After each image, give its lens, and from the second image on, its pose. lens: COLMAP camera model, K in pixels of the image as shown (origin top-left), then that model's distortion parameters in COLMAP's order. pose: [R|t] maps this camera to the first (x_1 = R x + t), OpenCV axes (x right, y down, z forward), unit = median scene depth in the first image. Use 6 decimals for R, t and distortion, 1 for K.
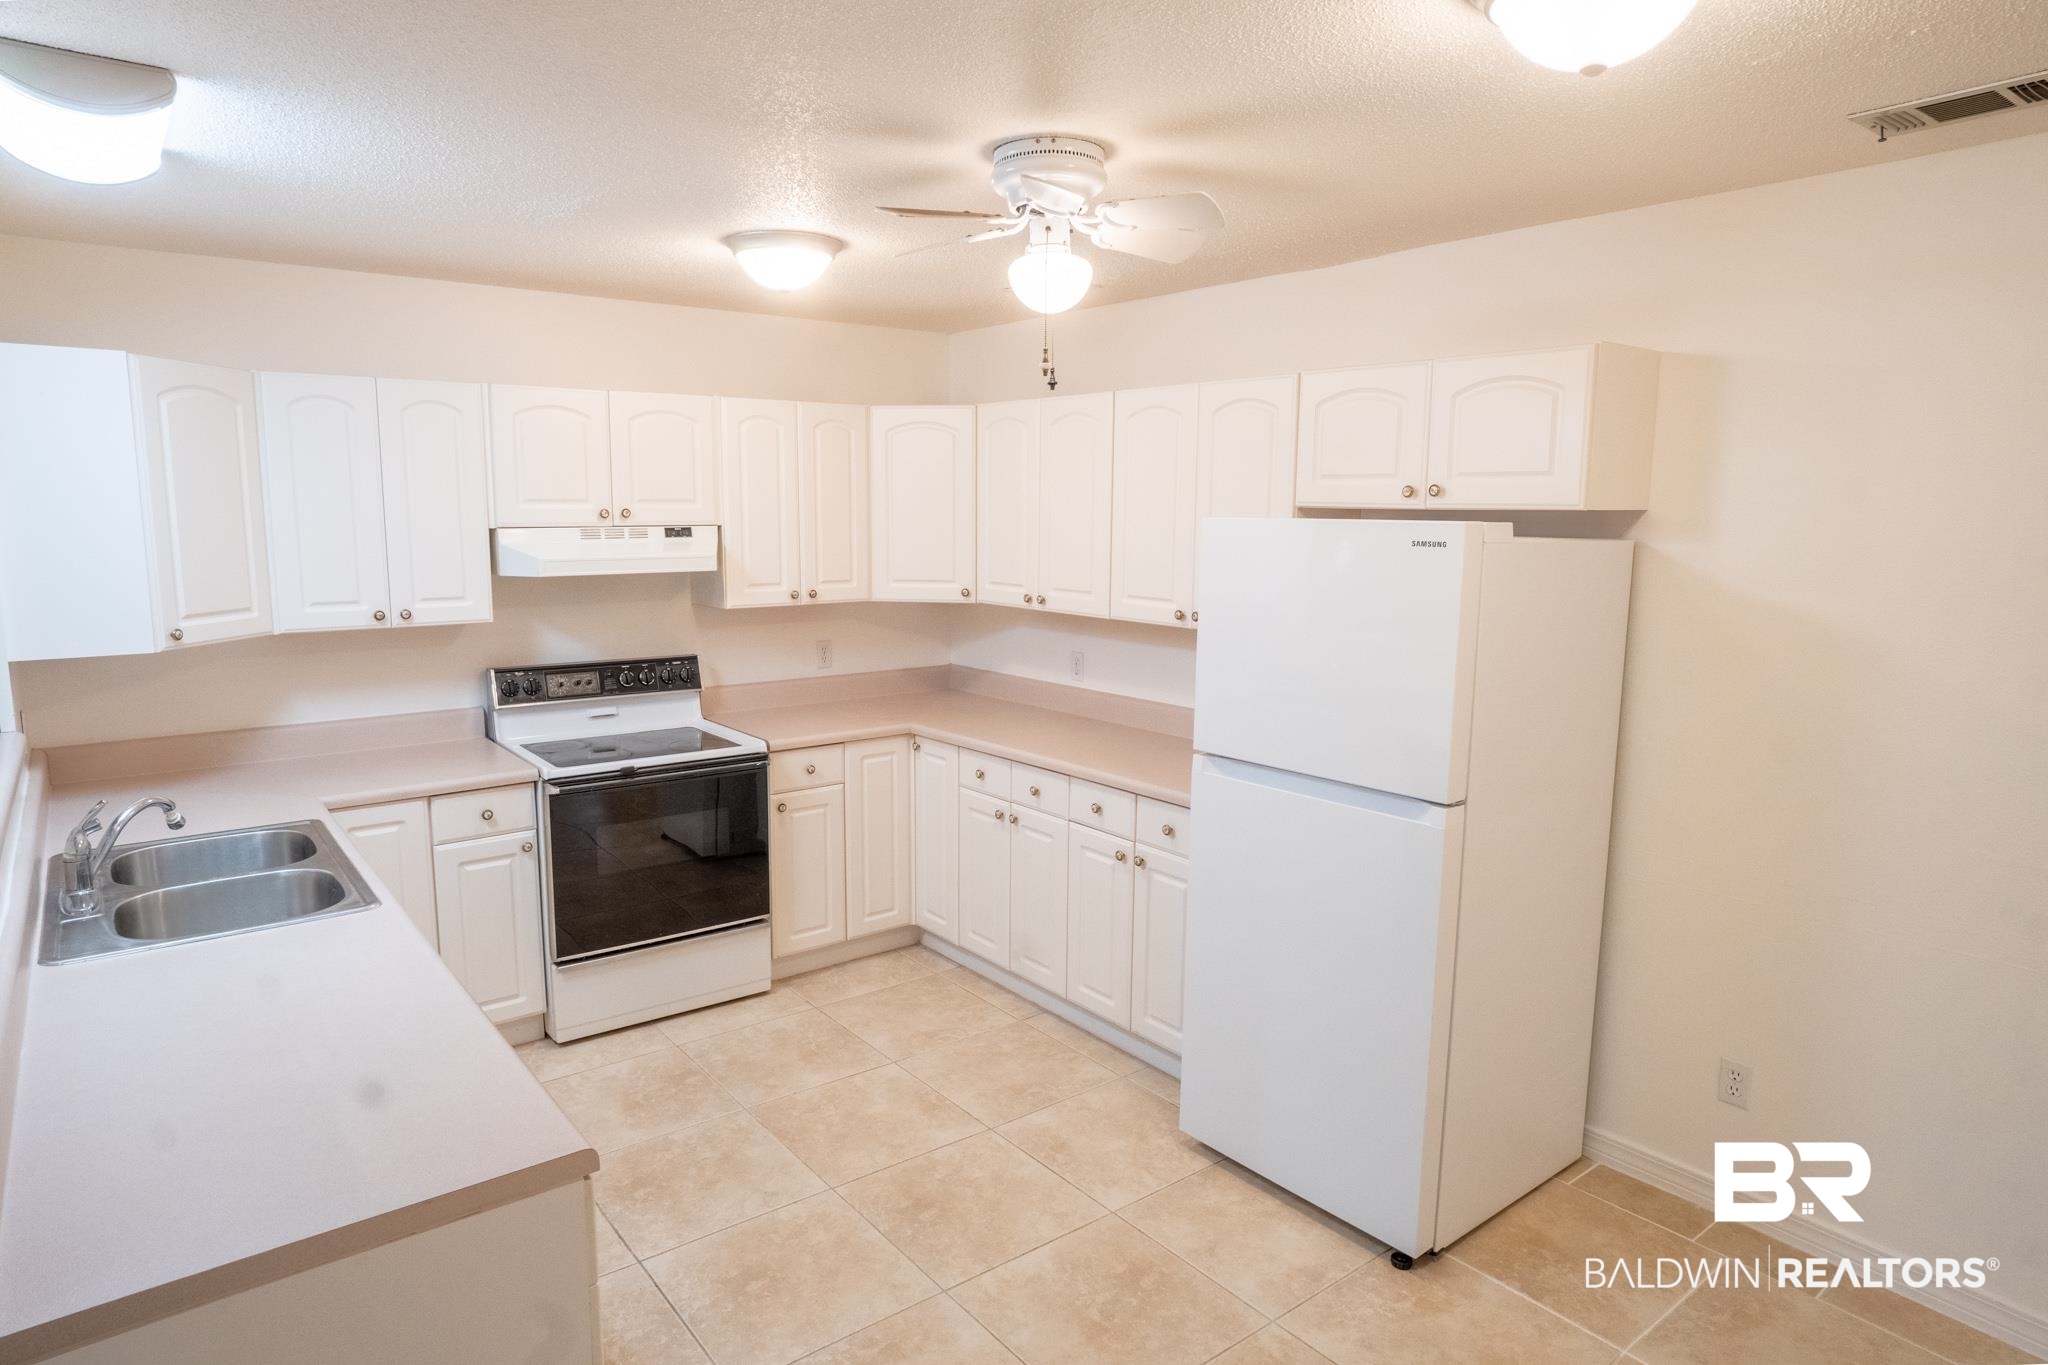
lens RADIAL K [[1200.7, 0, 1005.0], [0, 1200.7, 675.9], [0, 0, 1]] dist [-0.030186, 0.022284]
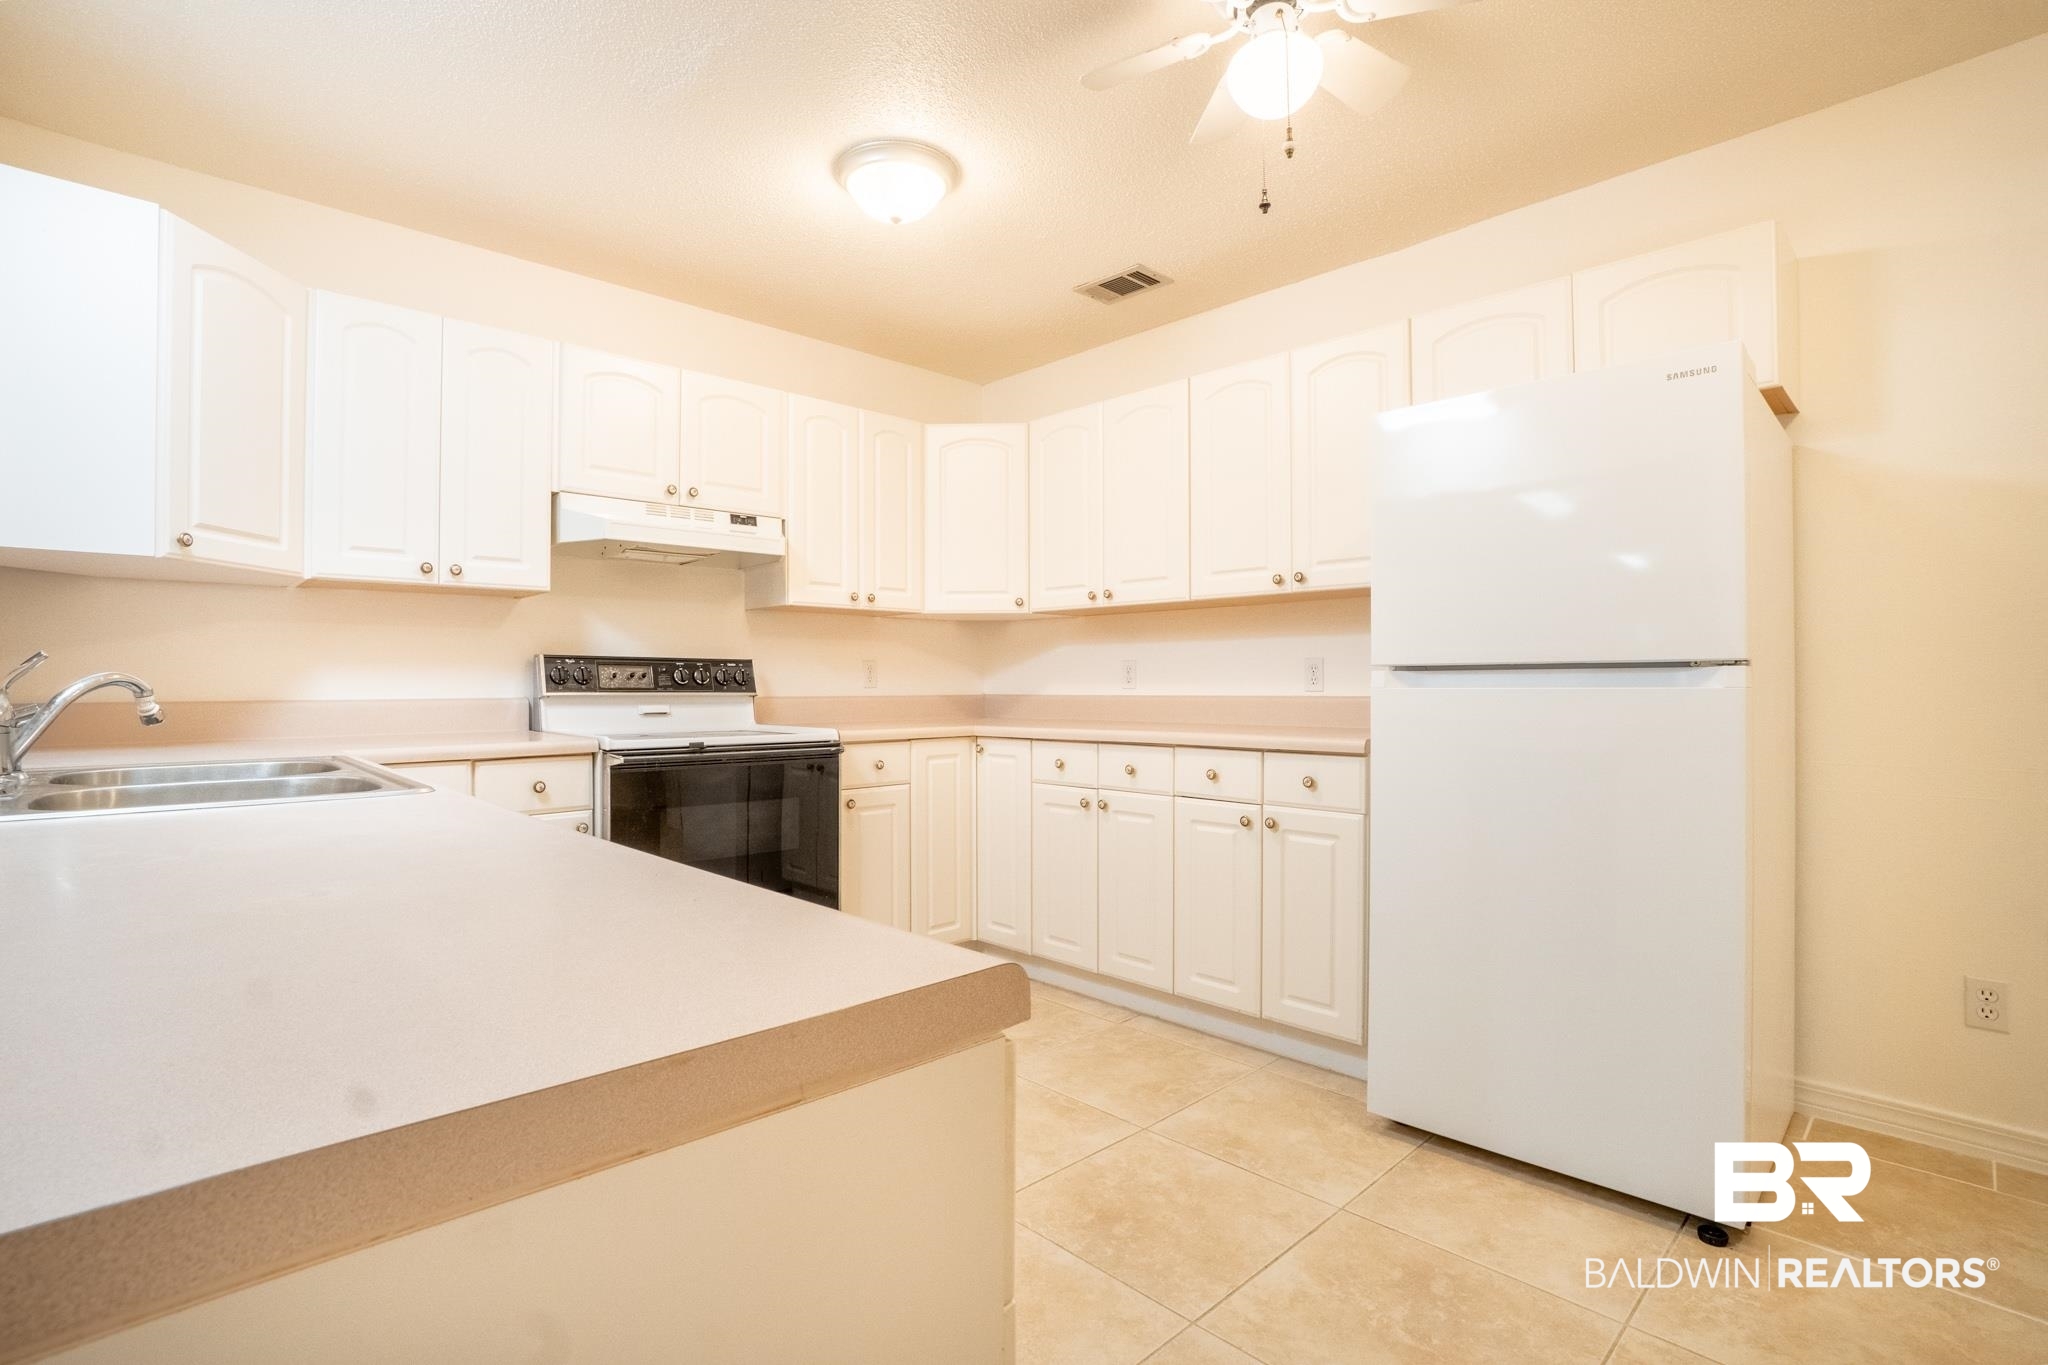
lens RADIAL K [[958.2, 0, 1003.7], [0, 958.2, 679.4], [0, 0, 1]] dist [-0.067007, 0.026254]
pose [[0.994952, -0.007397, 0.100083, -0.147108], [0.022288, 0.988661, -0.148501, 0.132576], [-0.097850, 0.149982, 0.983835, 0.248900]]
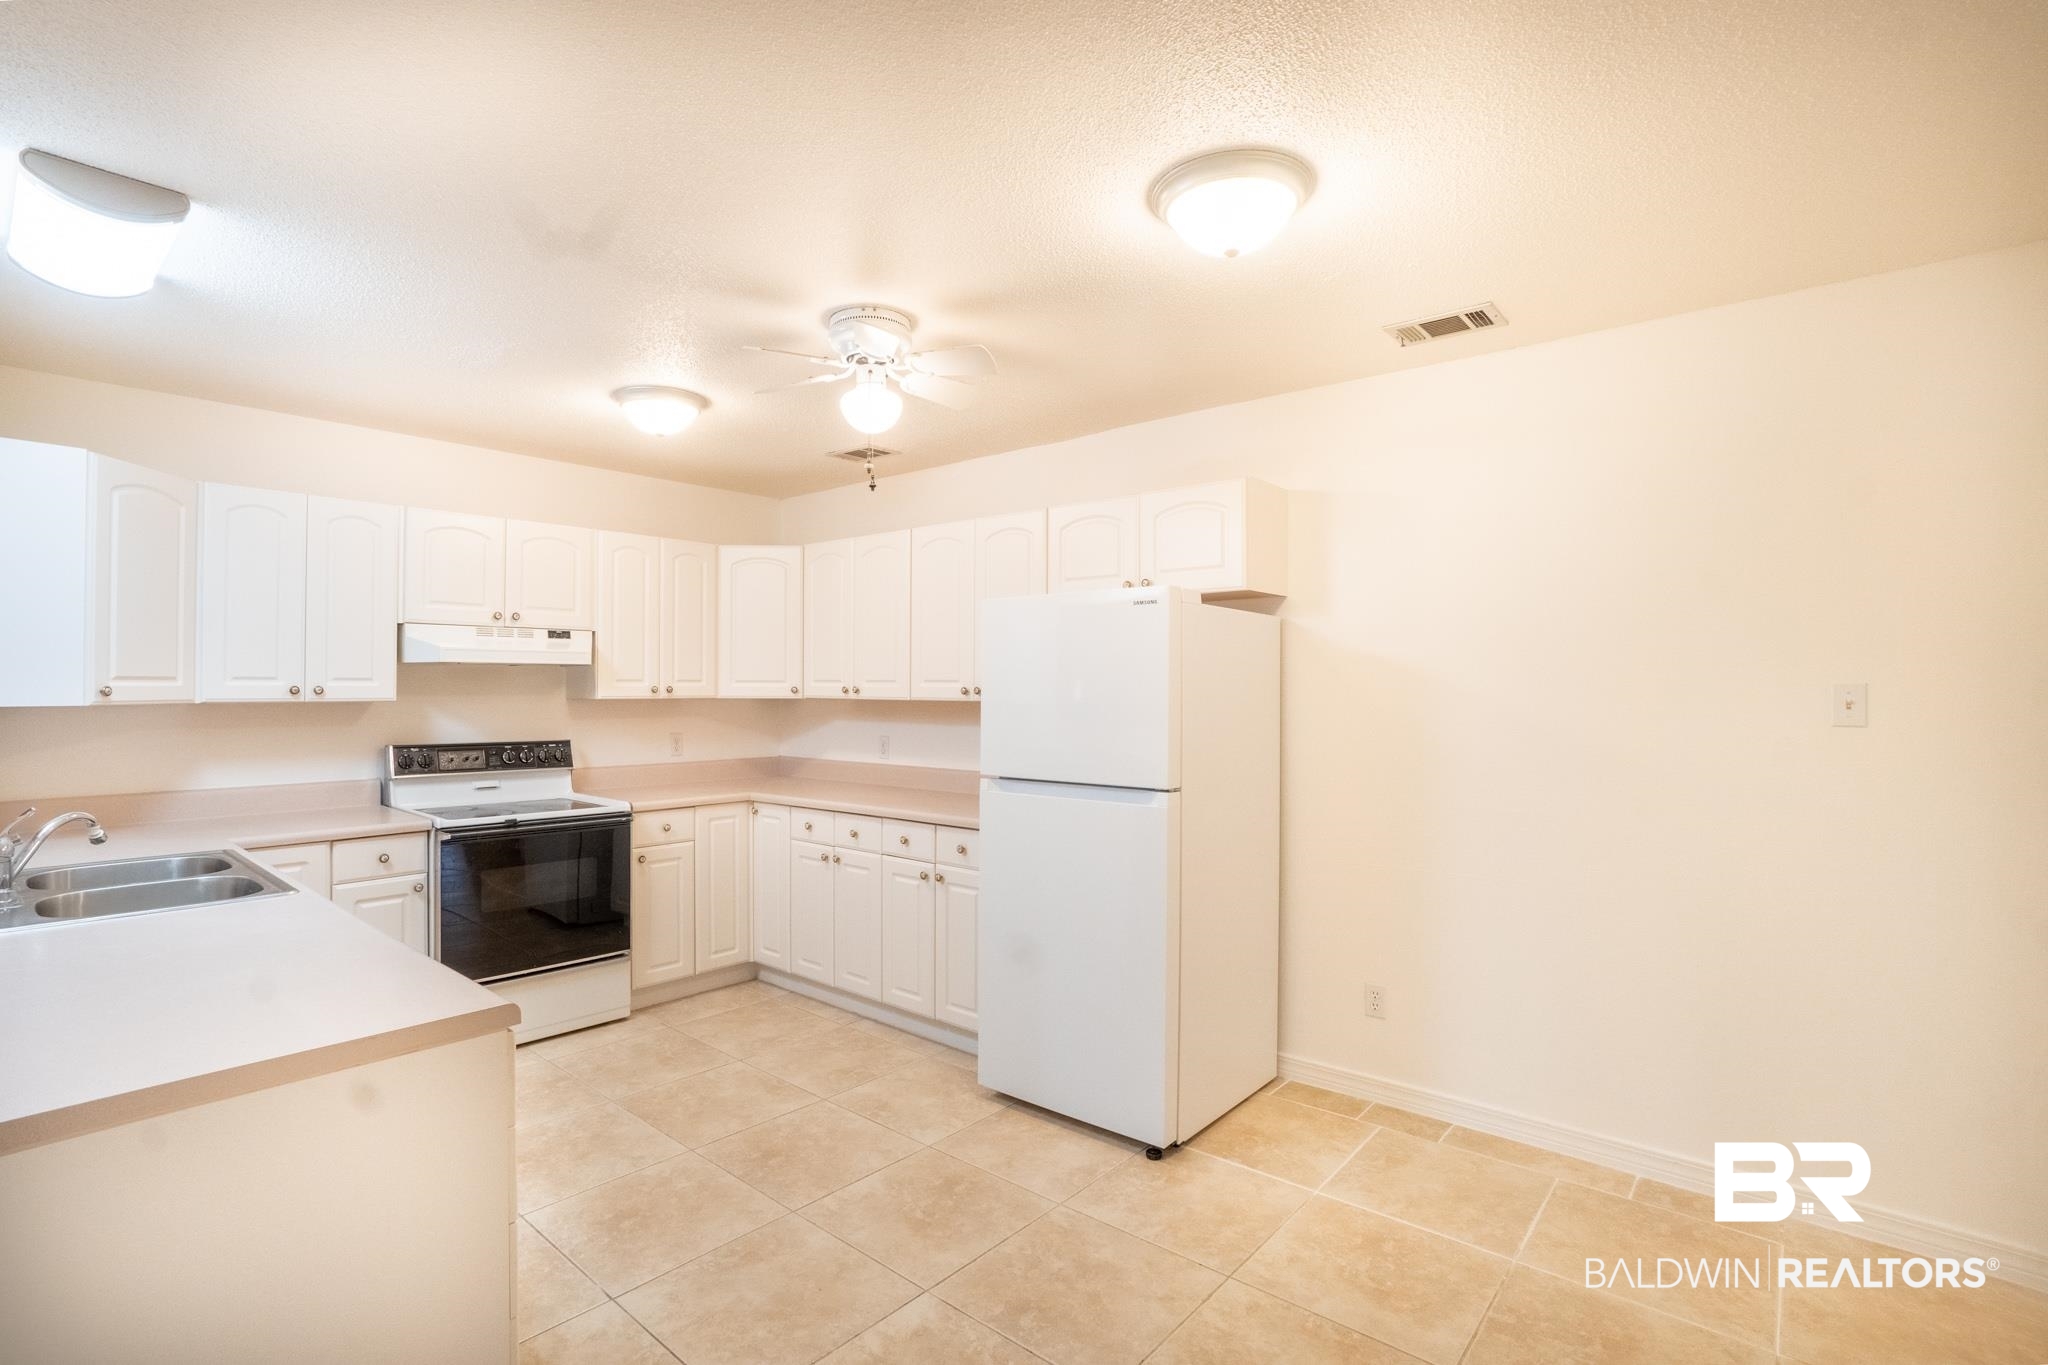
lens RADIAL K [[958.2, 0, 1003.7], [0, 958.2, 679.4], [0, 0, 1]] dist [-0.067007, 0.026254]
pose [[0.980016, -0.002142, 0.198909, -0.019424], [0.032258, 0.988417, -0.148291, 0.087755], [-0.196288, 0.151744, 0.968734, -0.023741]]
